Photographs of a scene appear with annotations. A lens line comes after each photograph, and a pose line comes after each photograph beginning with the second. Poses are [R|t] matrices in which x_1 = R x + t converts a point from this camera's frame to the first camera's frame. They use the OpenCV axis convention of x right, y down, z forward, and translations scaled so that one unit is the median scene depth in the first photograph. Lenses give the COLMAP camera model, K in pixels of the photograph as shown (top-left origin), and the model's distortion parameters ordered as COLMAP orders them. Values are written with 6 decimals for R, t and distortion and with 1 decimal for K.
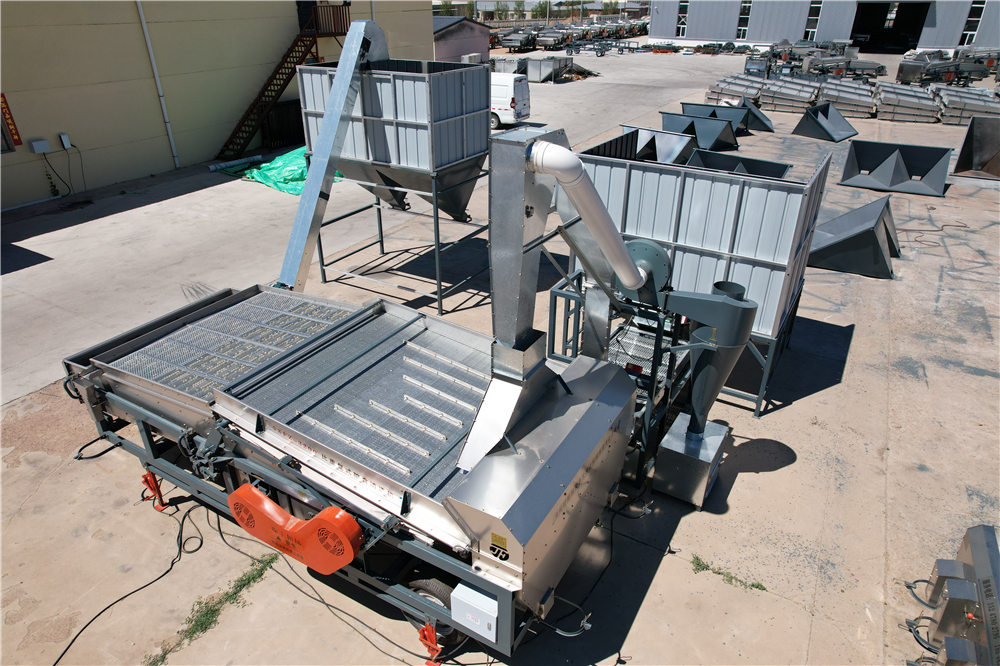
lens RADIAL K [[640.2, 0, 500.1], [0, 640.2, 338.3], [0, 0, 1]] dist [-0.080458, 0.074216]
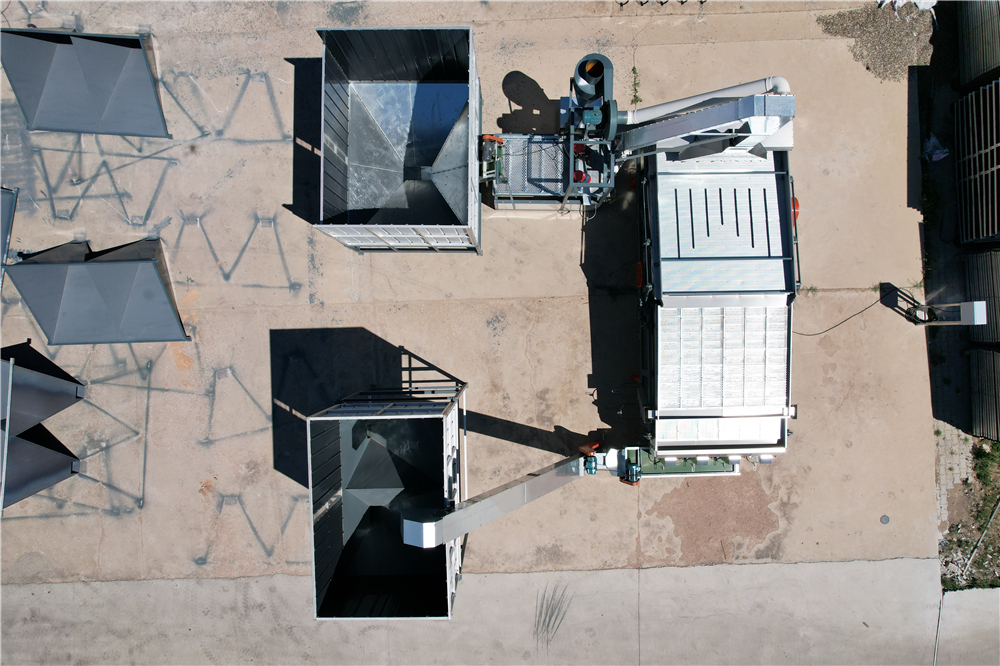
lens RADIAL K [[640.2, 0, 494.9], [0, 640.2, 343.9], [0, 0, 1]] dist [-0.080458, 0.074216]
pose [[-0.514633, -0.857357, -0.009561, -0.046436], [0.416133, -0.259505, 0.871488, -0.909617], [-0.749657, 0.444518, 0.490325, 0.377191]]
